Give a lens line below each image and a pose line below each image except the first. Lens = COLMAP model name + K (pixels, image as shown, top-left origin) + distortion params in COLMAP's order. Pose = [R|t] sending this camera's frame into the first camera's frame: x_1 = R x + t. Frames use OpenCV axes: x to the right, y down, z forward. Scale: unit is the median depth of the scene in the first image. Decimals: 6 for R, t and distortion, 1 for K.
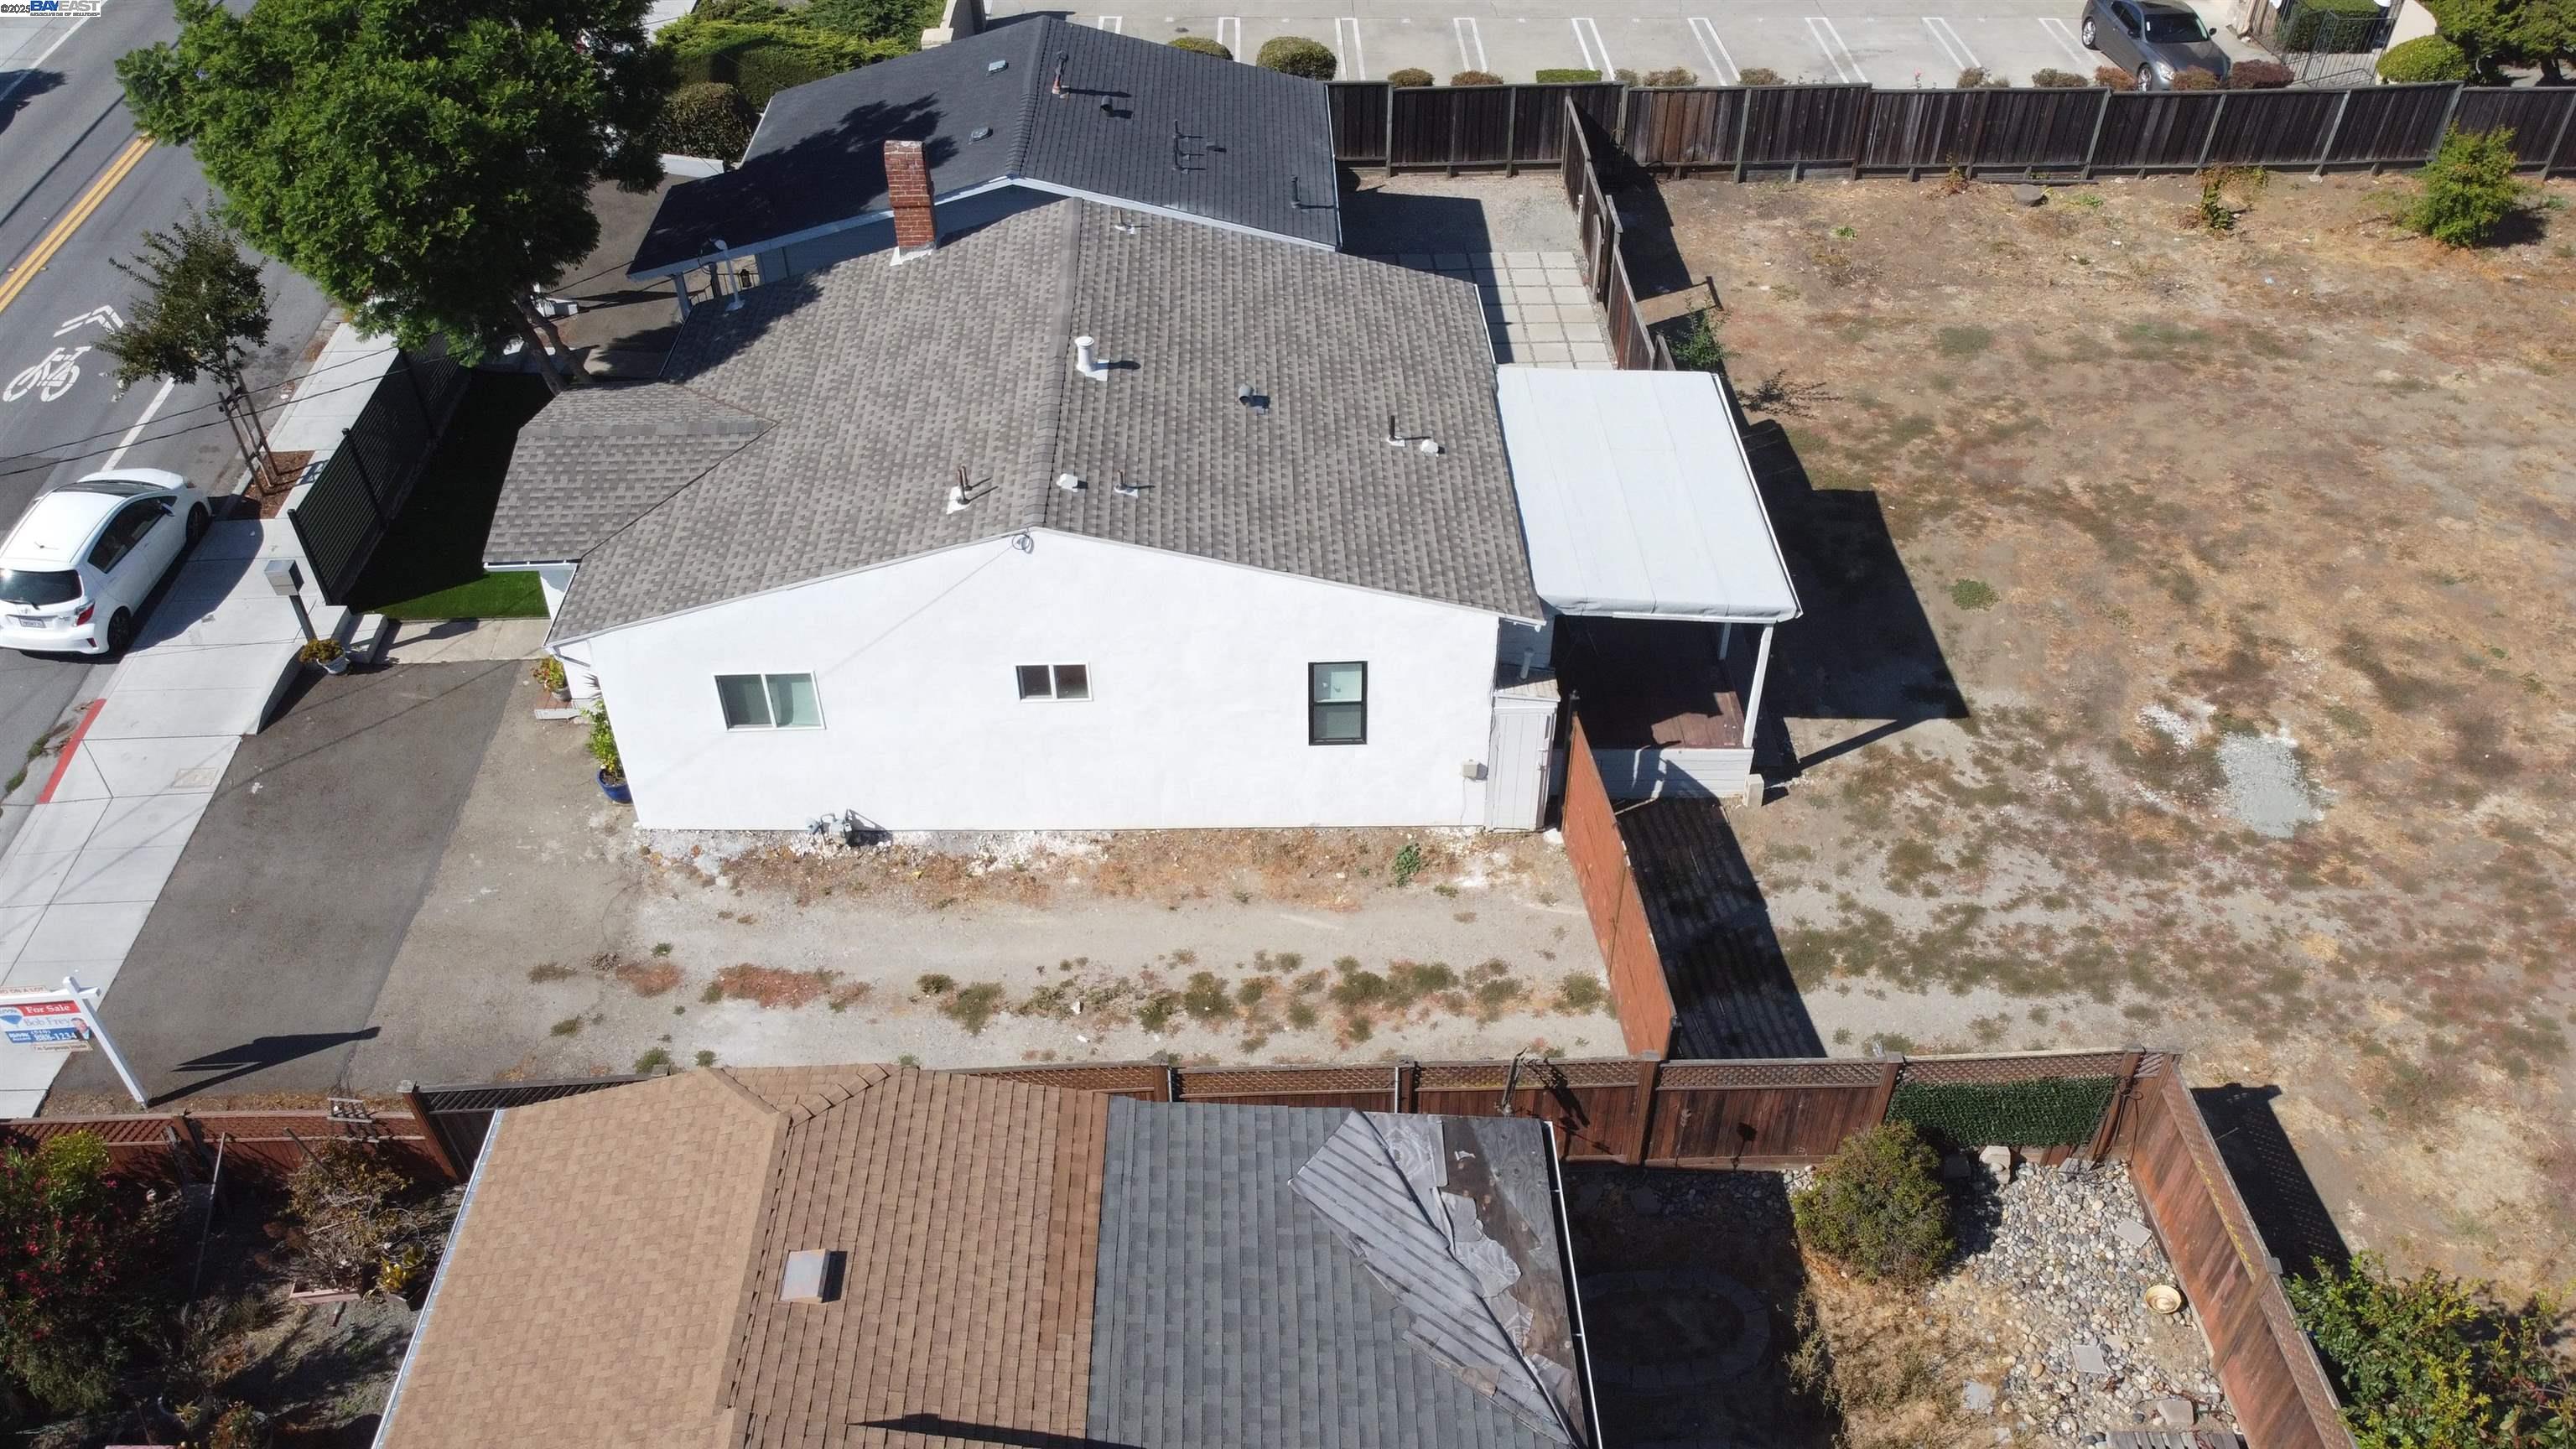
lens RADIAL K [[1950.4, 0, 1290.5], [0, 1950.4, 700.5], [0, 0, 1]] dist [0.005035, -0.009091]
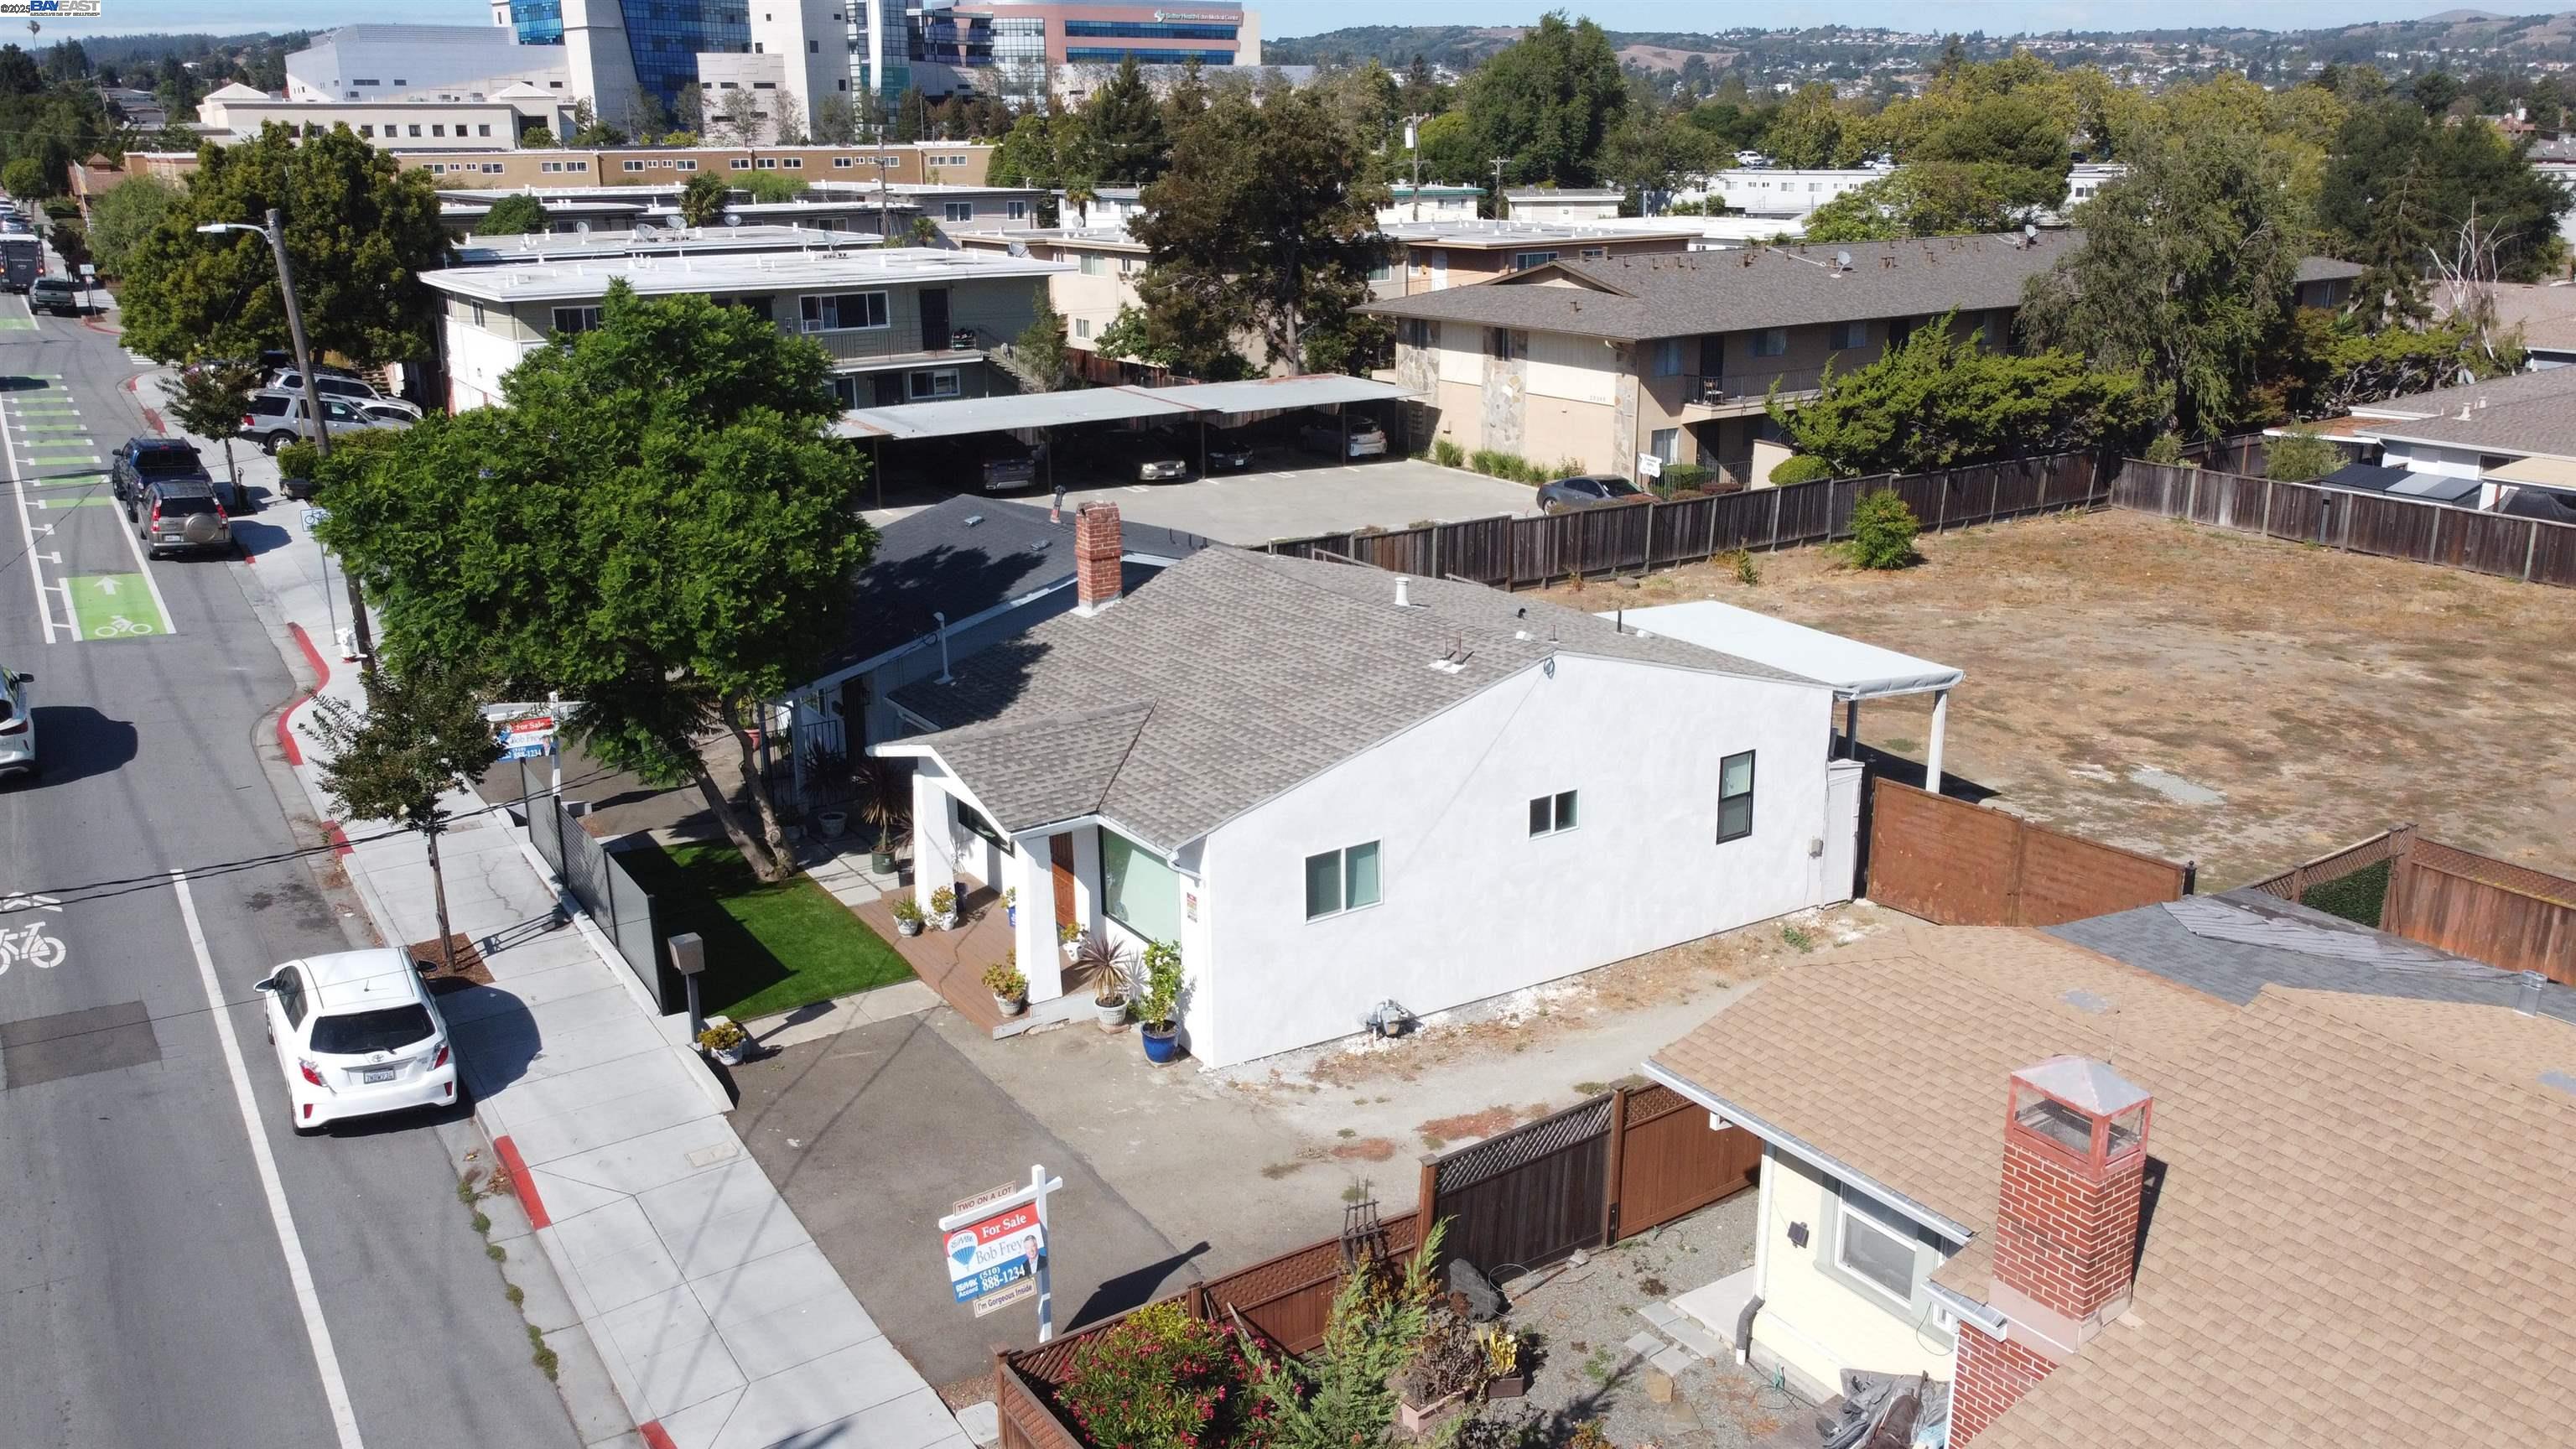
lens RADIAL K [[1950.4, 0, 1288.8], [0, 1950.4, 708.6], [0, 0, 1]] dist [0.005035, -0.009091]
pose [[0.847927, -0.147297, 0.509238, -0.763095], [0.338662, 0.889554, -0.306599, 0.214628], [-0.407834, 0.432433, 0.804160, 0.134877]]
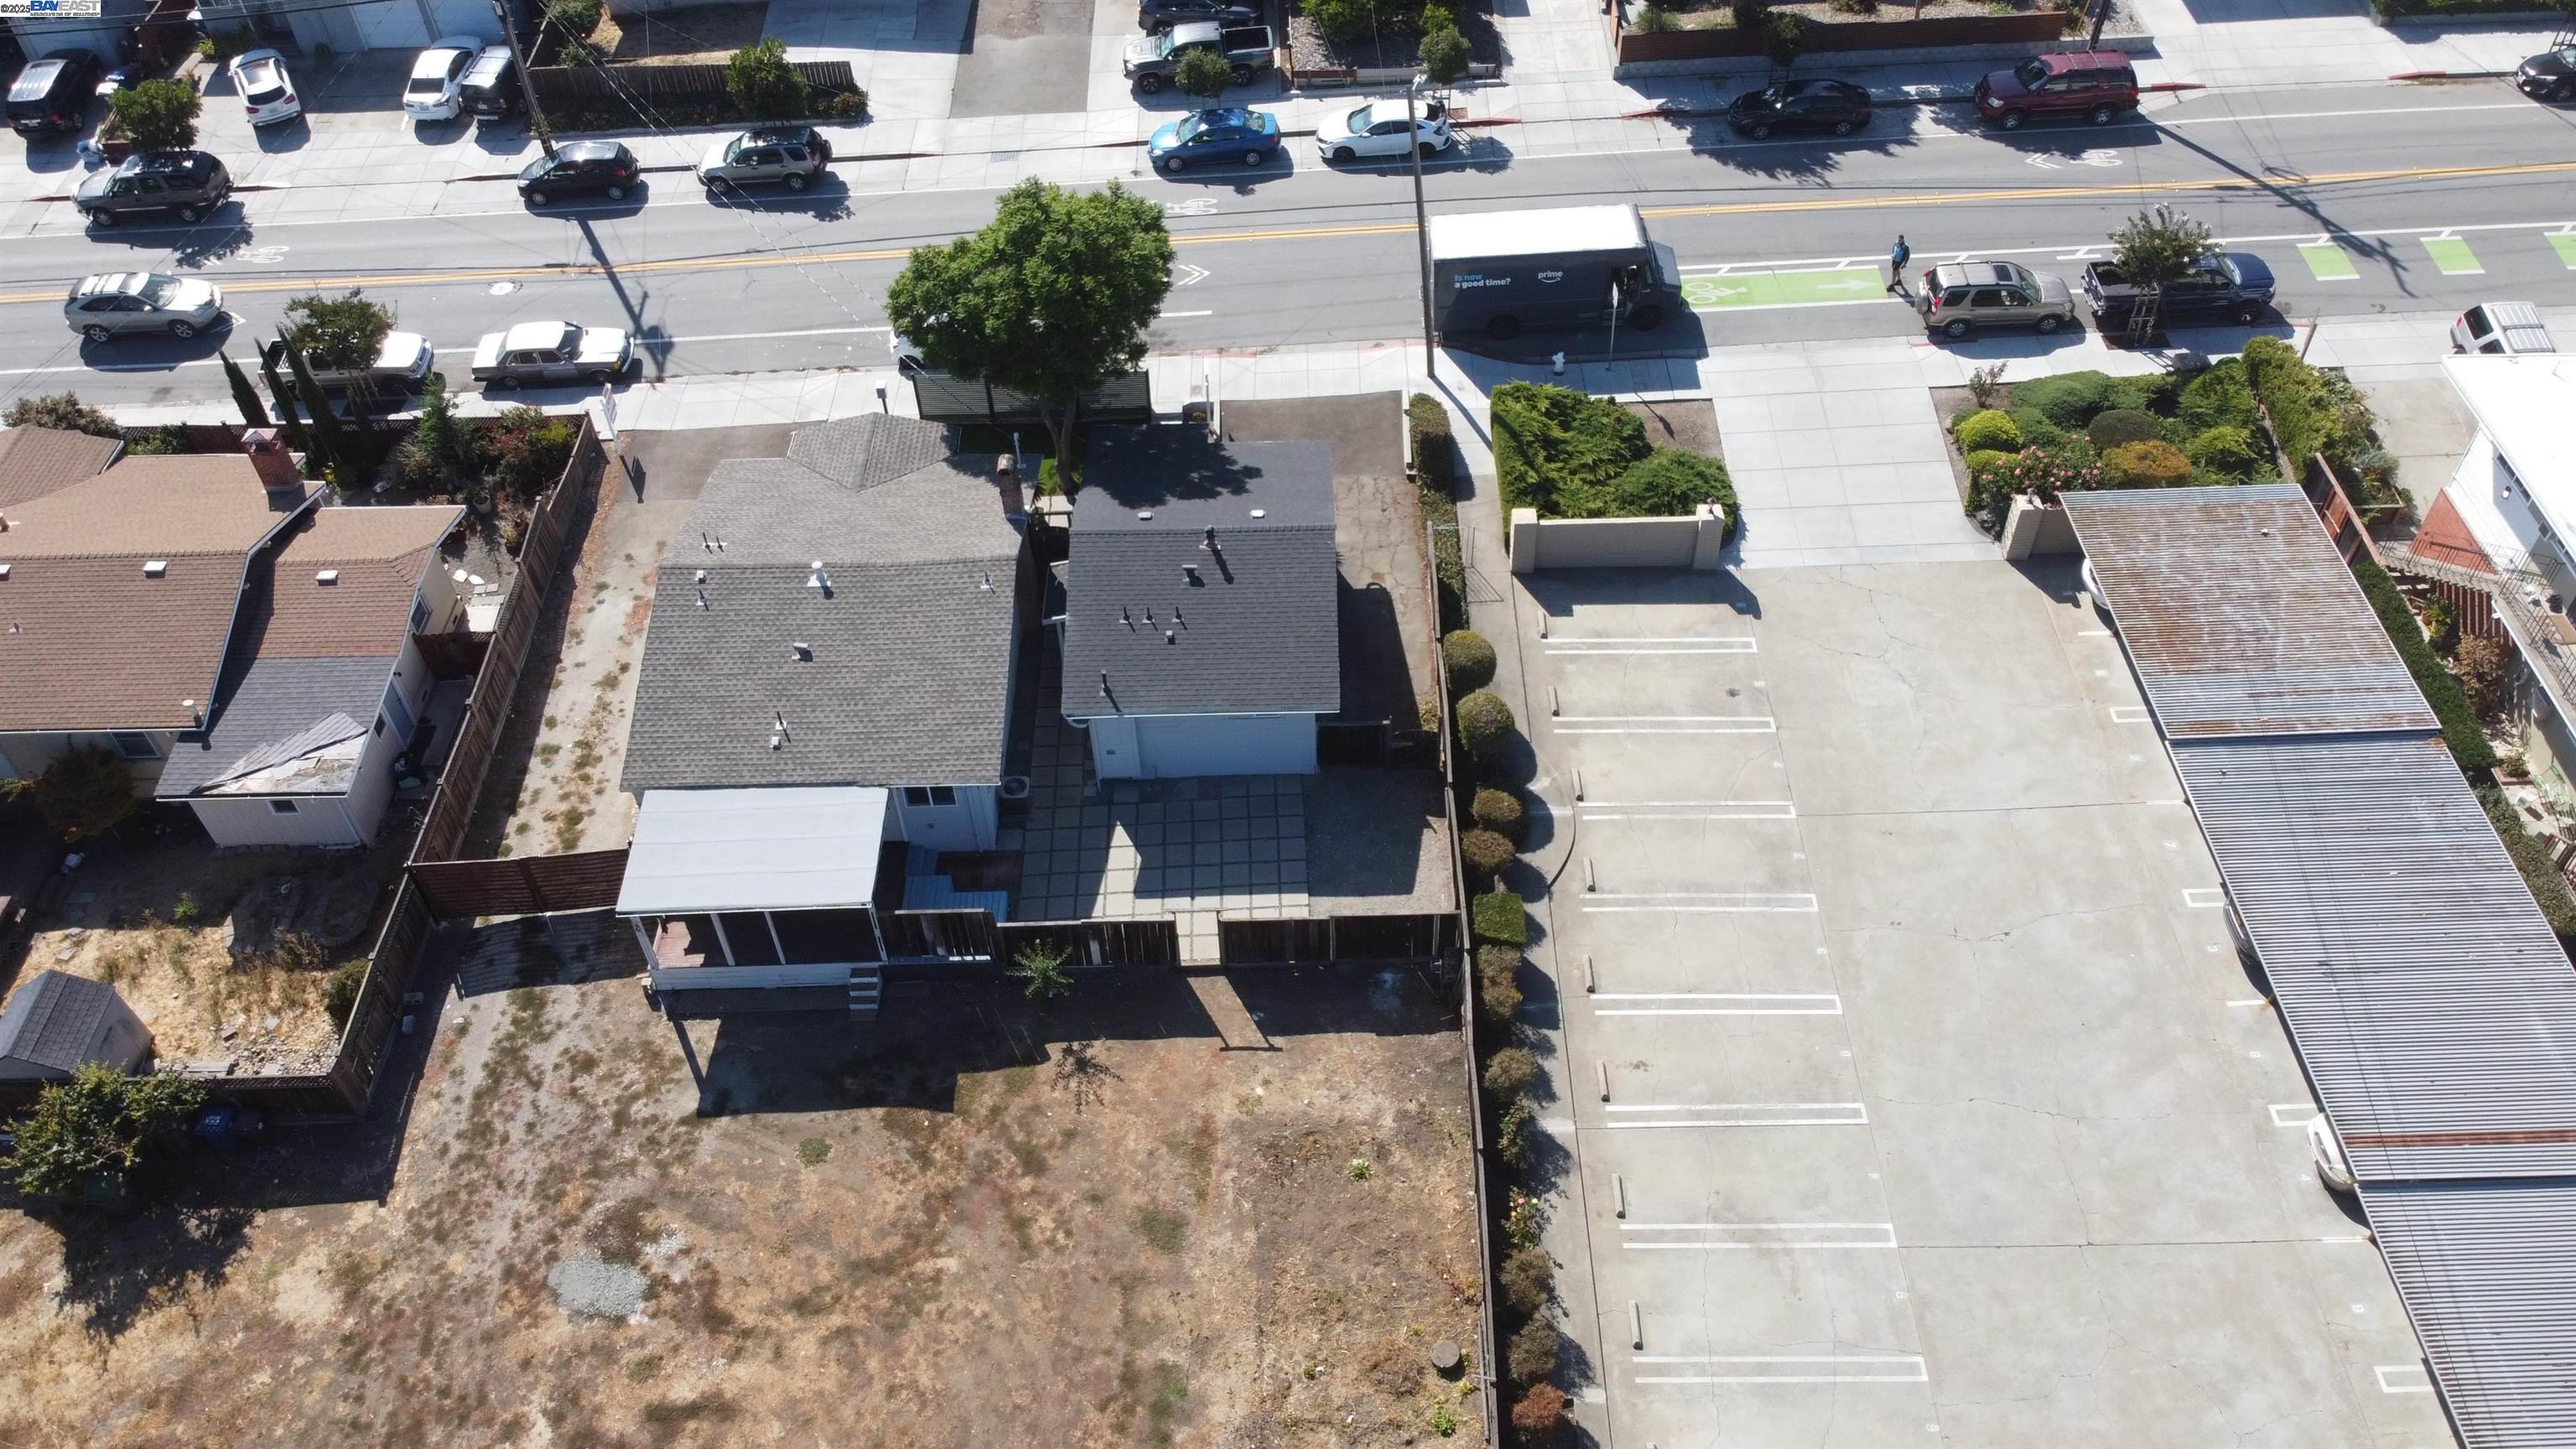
lens RADIAL K [[1950.4, 0, 1296.4], [0, 1950.4, 706.7], [0, 0, 1]] dist [0.005035, -0.009091]
pose [[-0.014226, 0.726511, -0.687008, 1.268977], [-0.620554, 0.532332, 0.575791, -1.473390], [0.784035, 0.434516, 0.443266, 0.594956]]
